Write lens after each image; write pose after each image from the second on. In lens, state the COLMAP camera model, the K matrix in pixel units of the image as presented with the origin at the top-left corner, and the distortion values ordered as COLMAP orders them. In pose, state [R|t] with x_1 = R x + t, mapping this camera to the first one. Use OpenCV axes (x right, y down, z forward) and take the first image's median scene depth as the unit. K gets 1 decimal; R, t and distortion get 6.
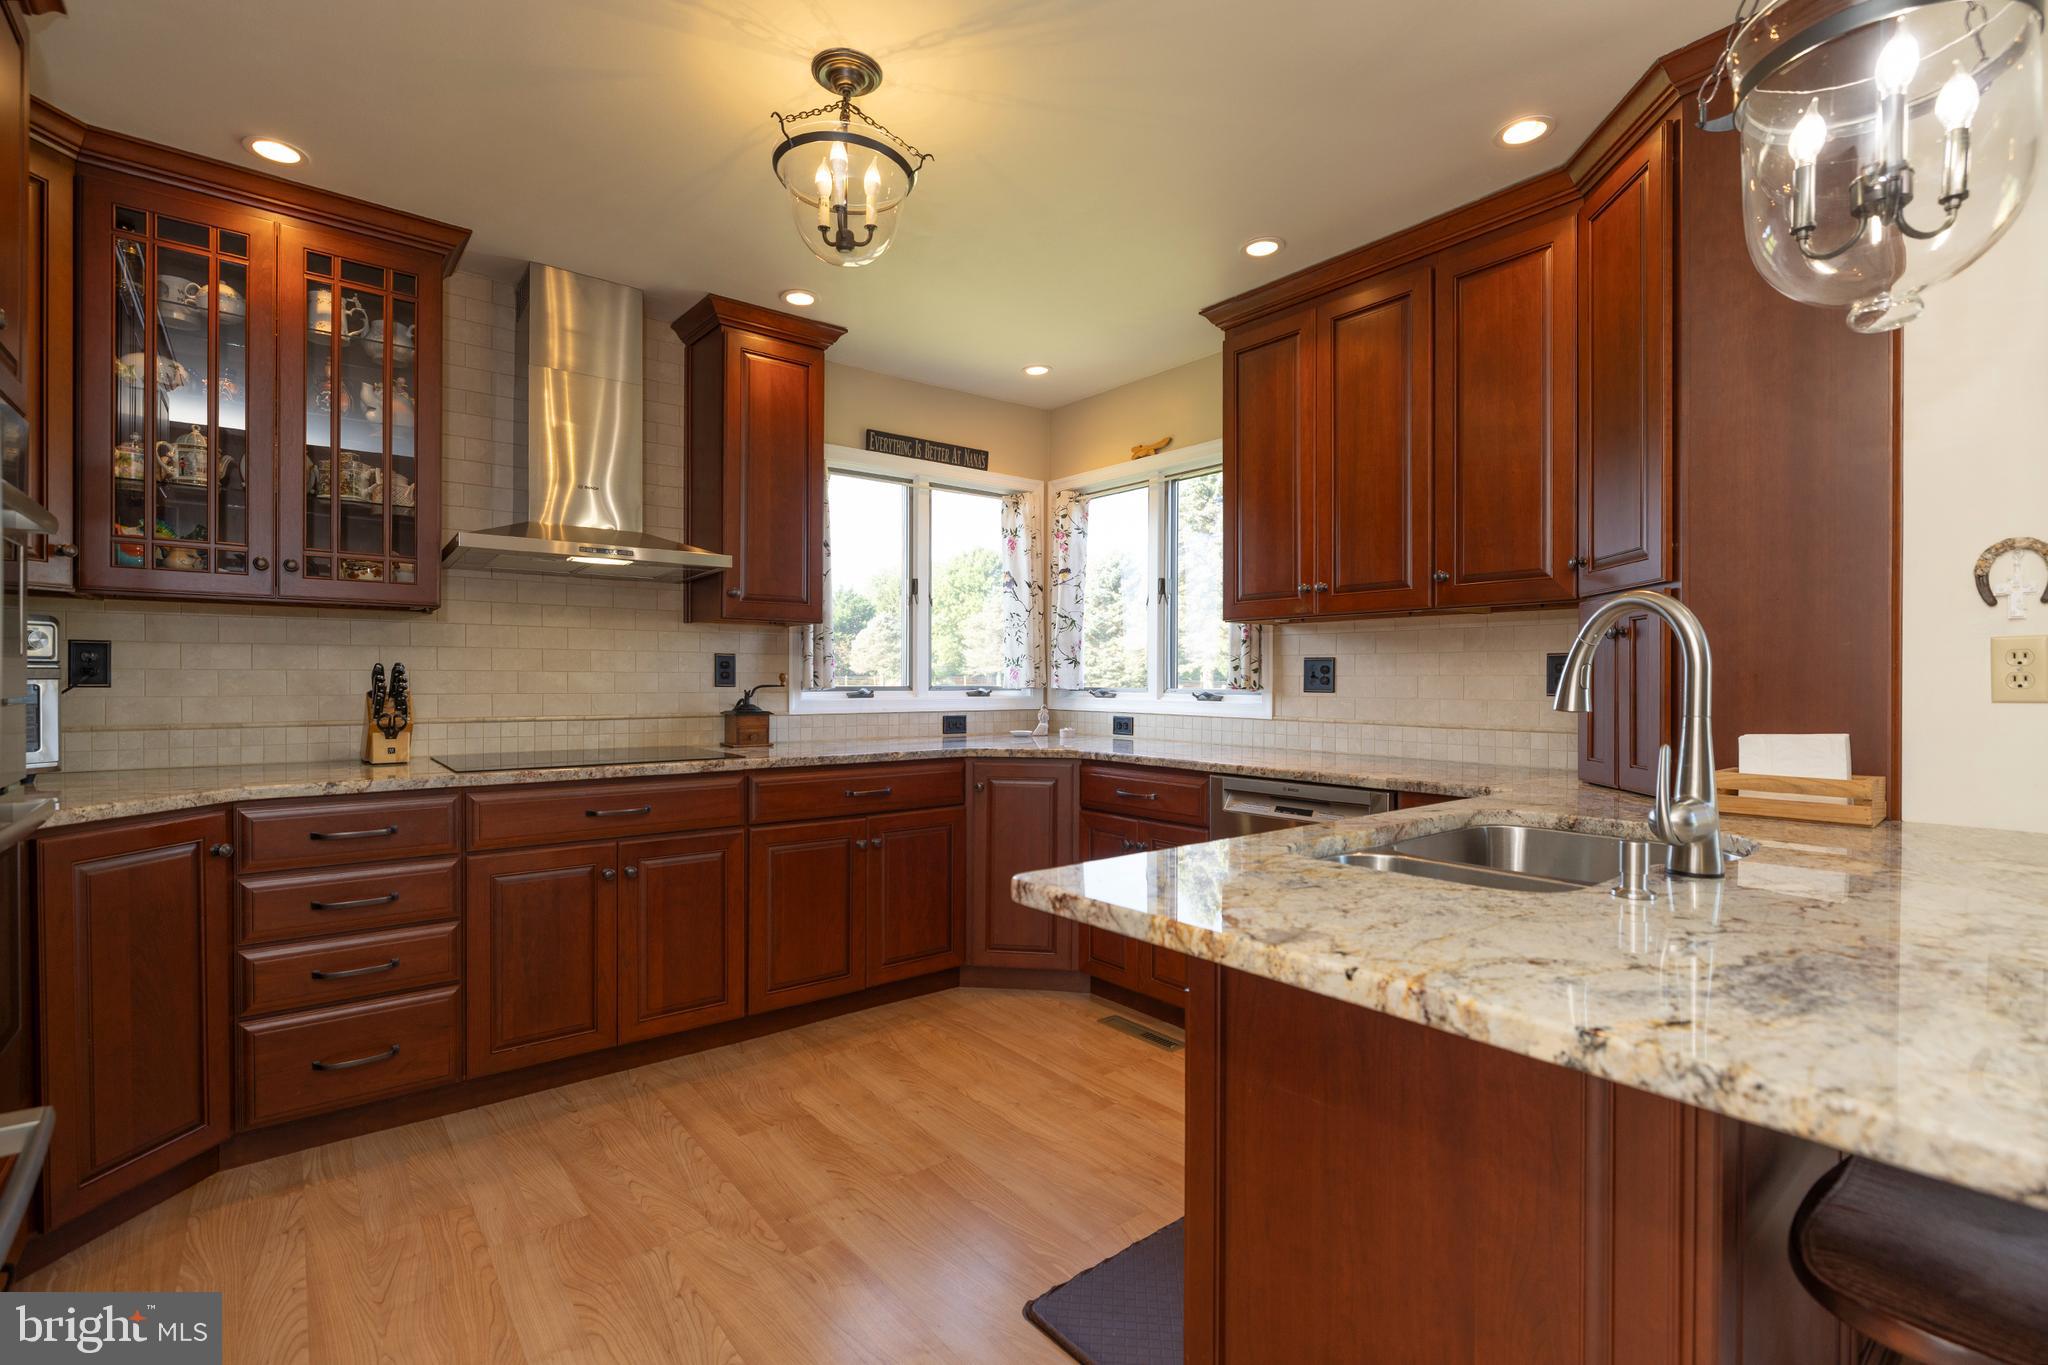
lens RADIAL K [[918.7, 0, 1025.9], [0, 918.7, 686.5], [0, 0, 1]] dist [-0.000723, 0.000154]
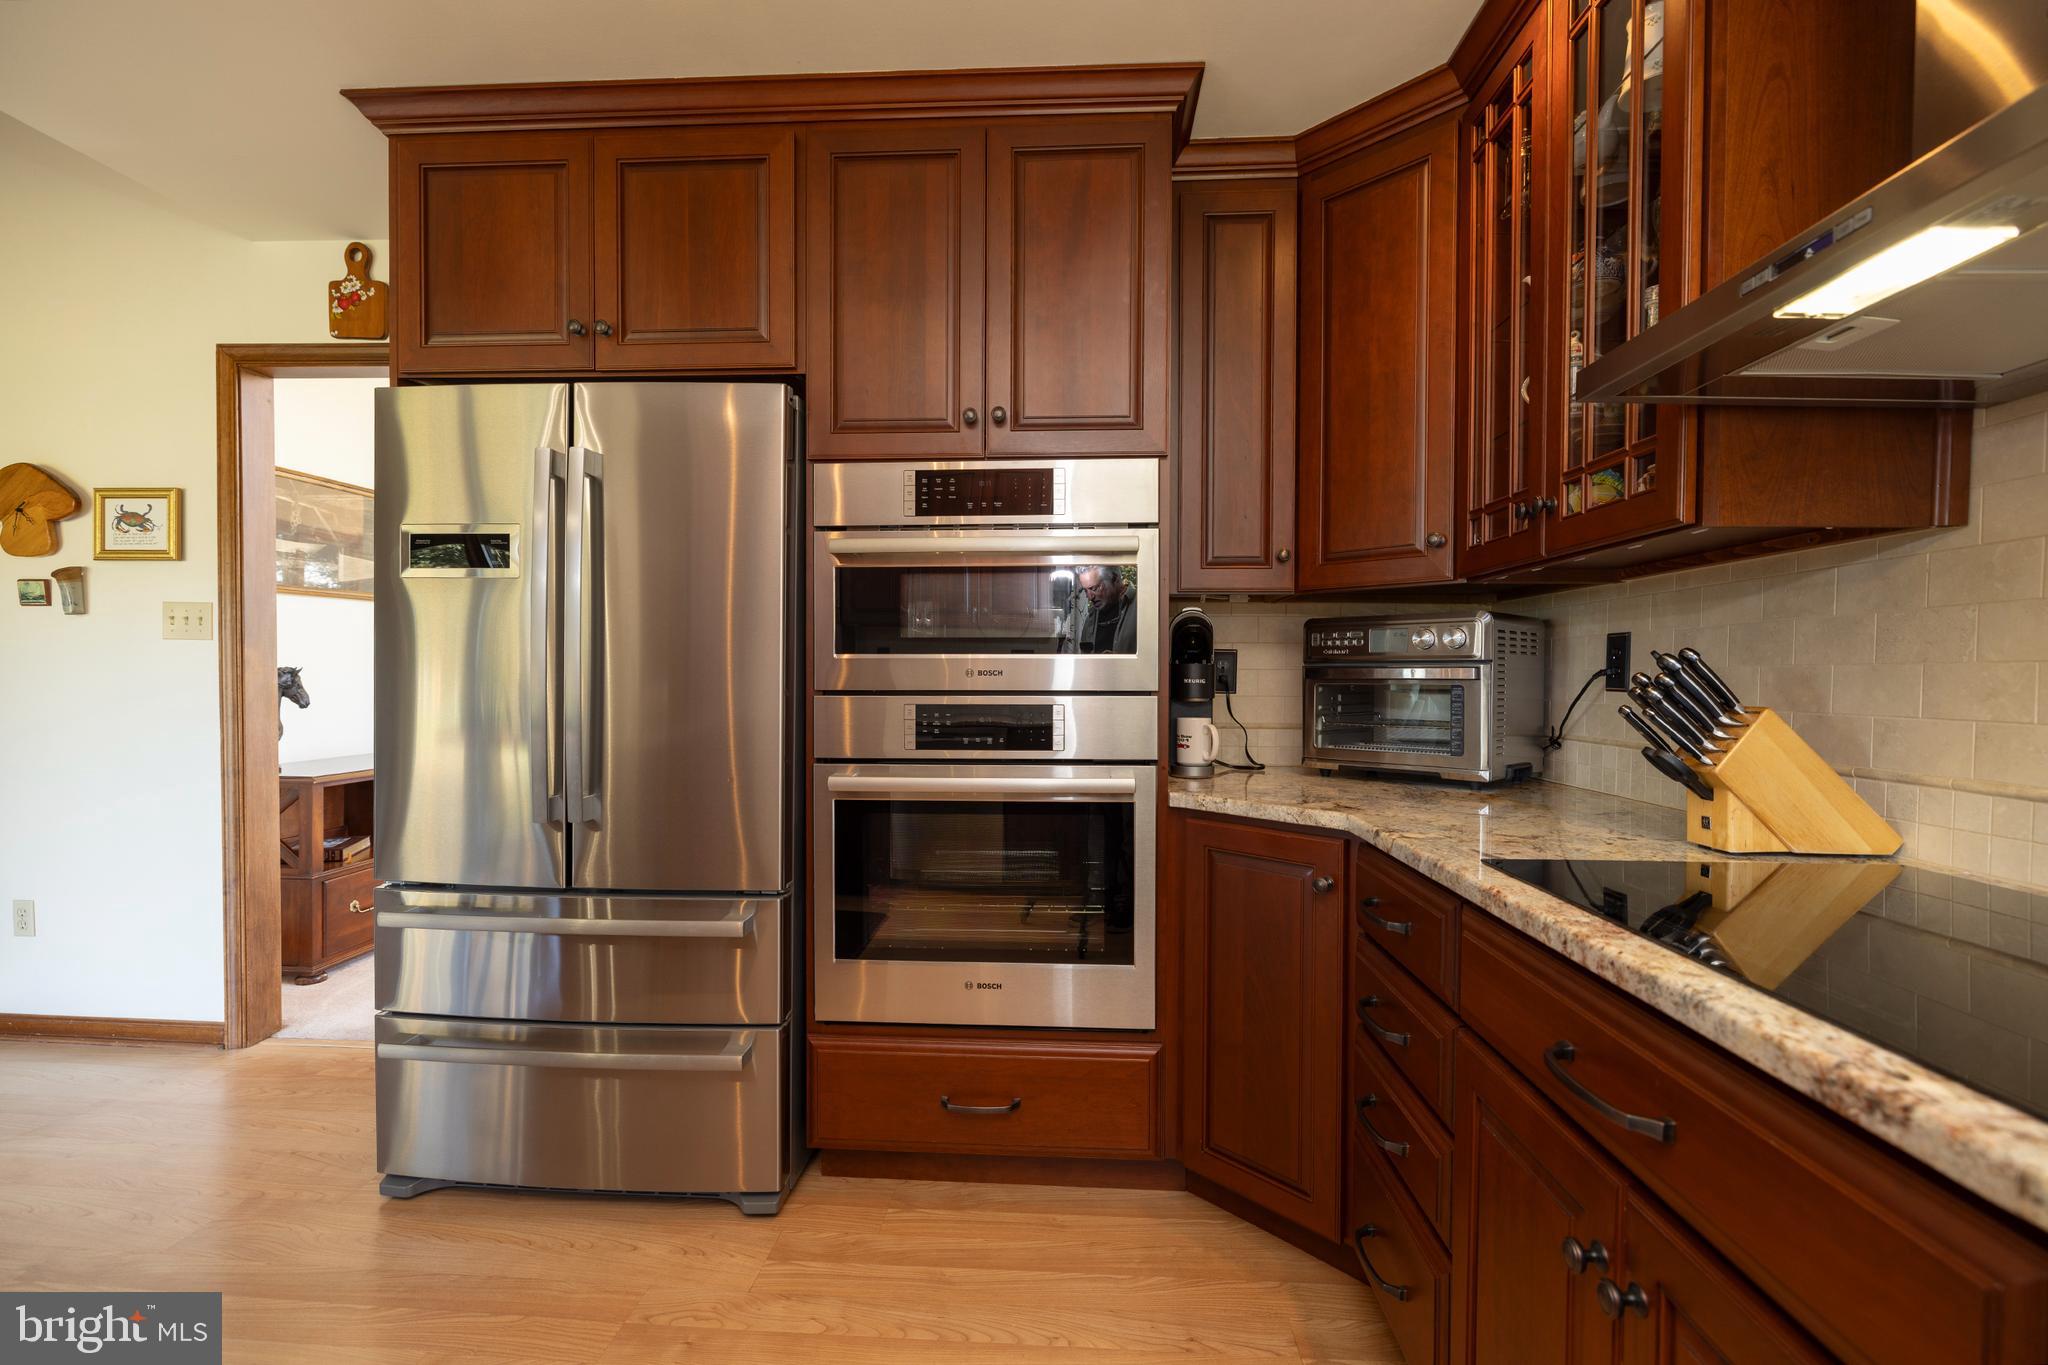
lens RADIAL K [[939.6, 0, 1024.0], [0, 939.6, 682.5], [0, 0, 1]] dist [-0.000636, -0.000246]
pose [[-0.674017, 0.003430, -0.738708, -0.057266], [-0.012322, 0.999798, 0.015885, -0.011962], [0.738613, 0.019809, -0.673839, 1.148164]]
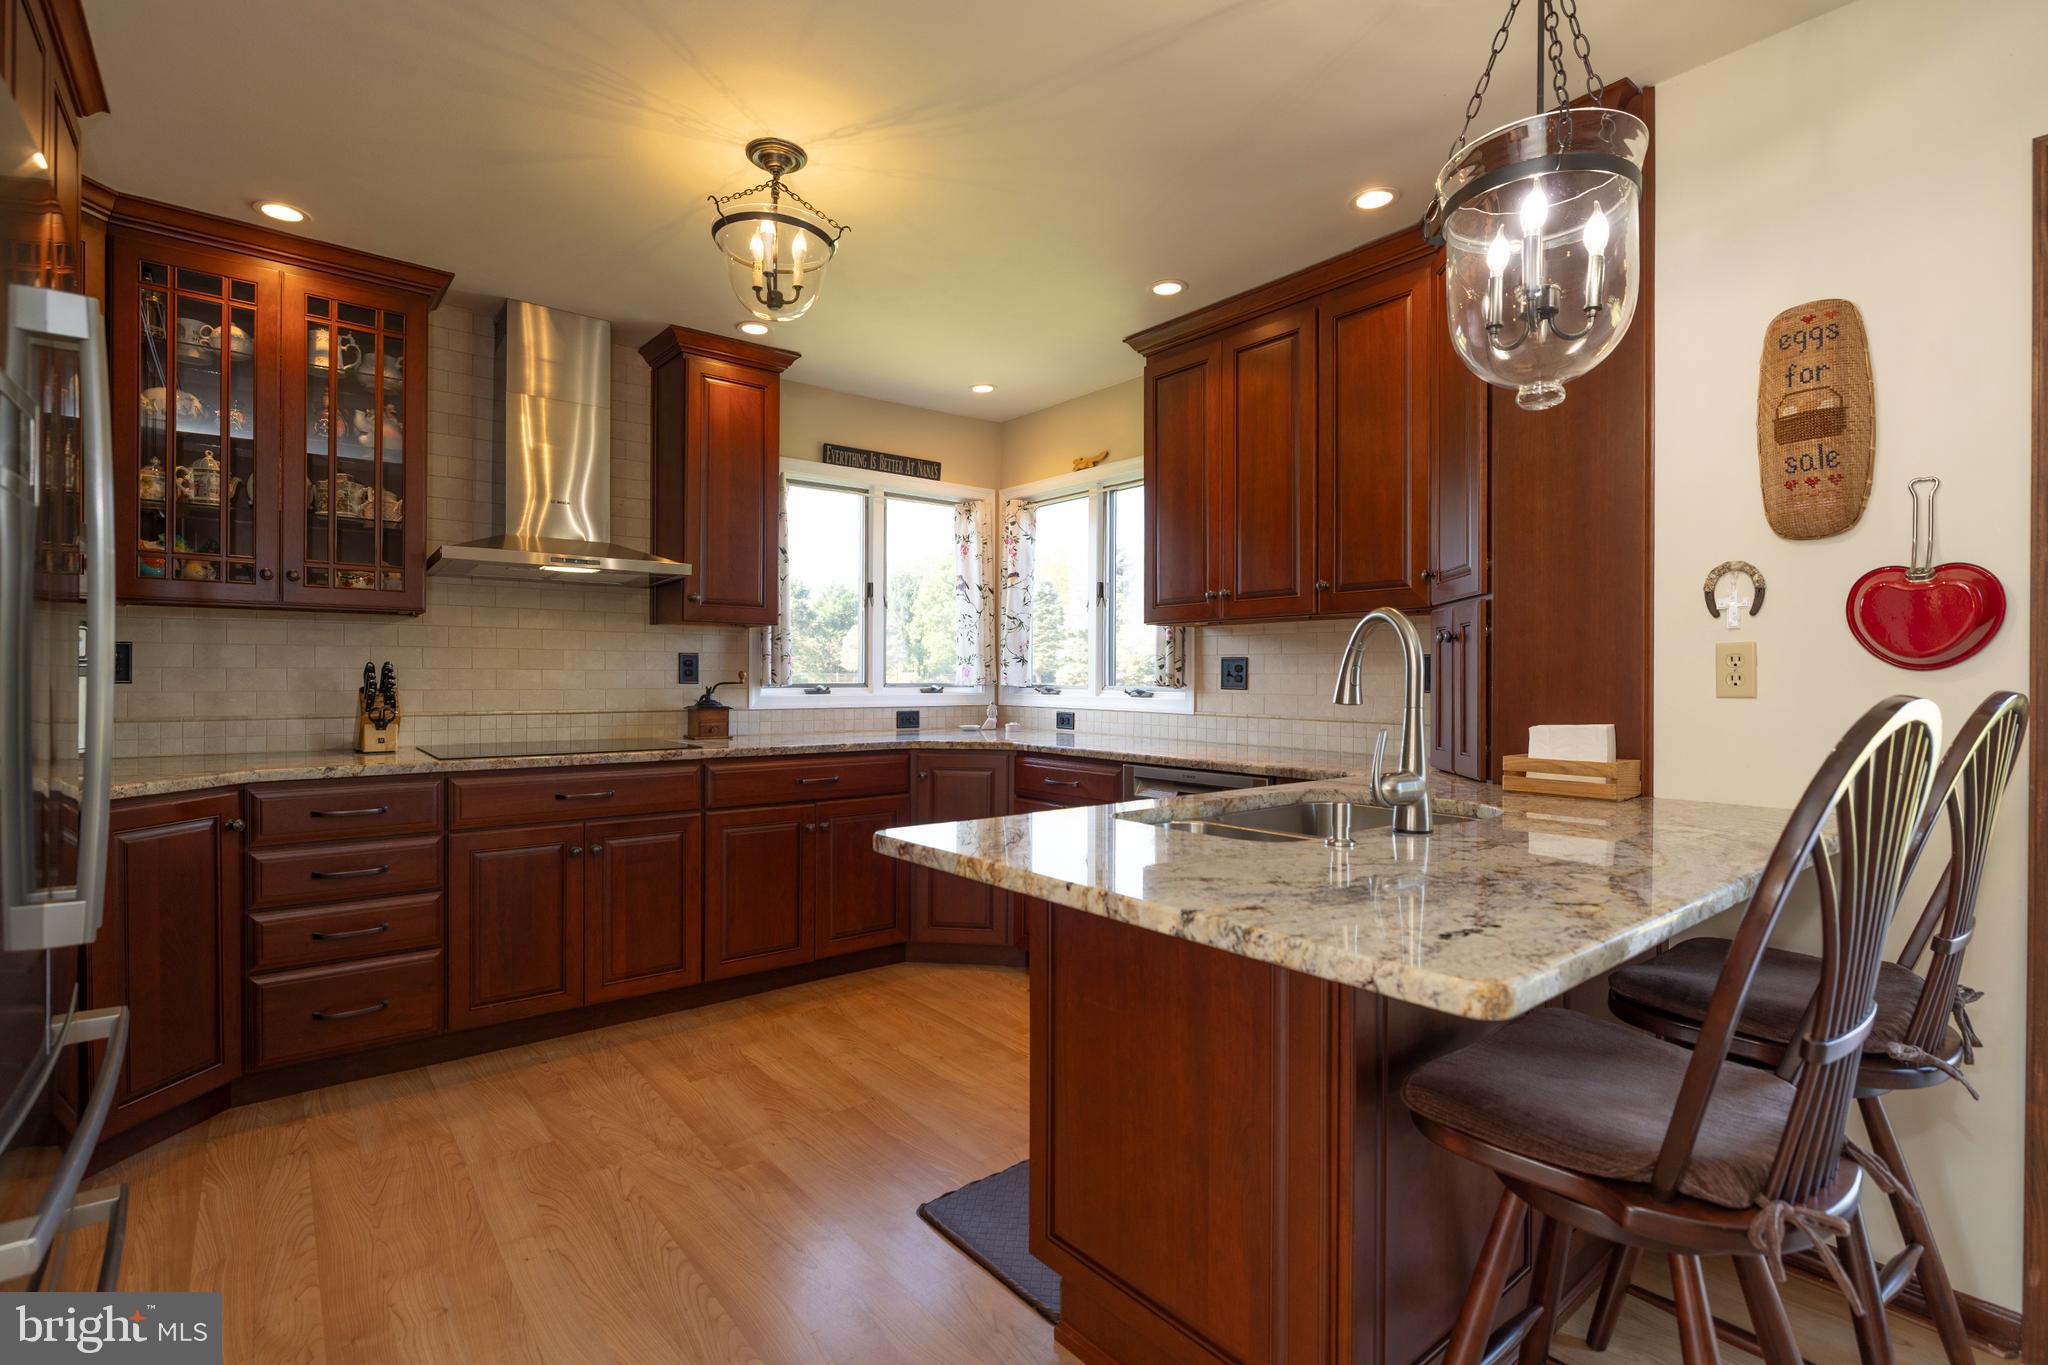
lens RADIAL K [[939.6, 0, 1024.0], [0, 939.6, 682.5], [0, 0, 1]] dist [-0.000636, -0.000246]
pose [[0.999999, 0.001155, 0.001118, 0.092289], [-0.001154, 0.999998, -0.001308, 0.000039], [-0.001119, 0.001307, 0.999999, -0.148043]]
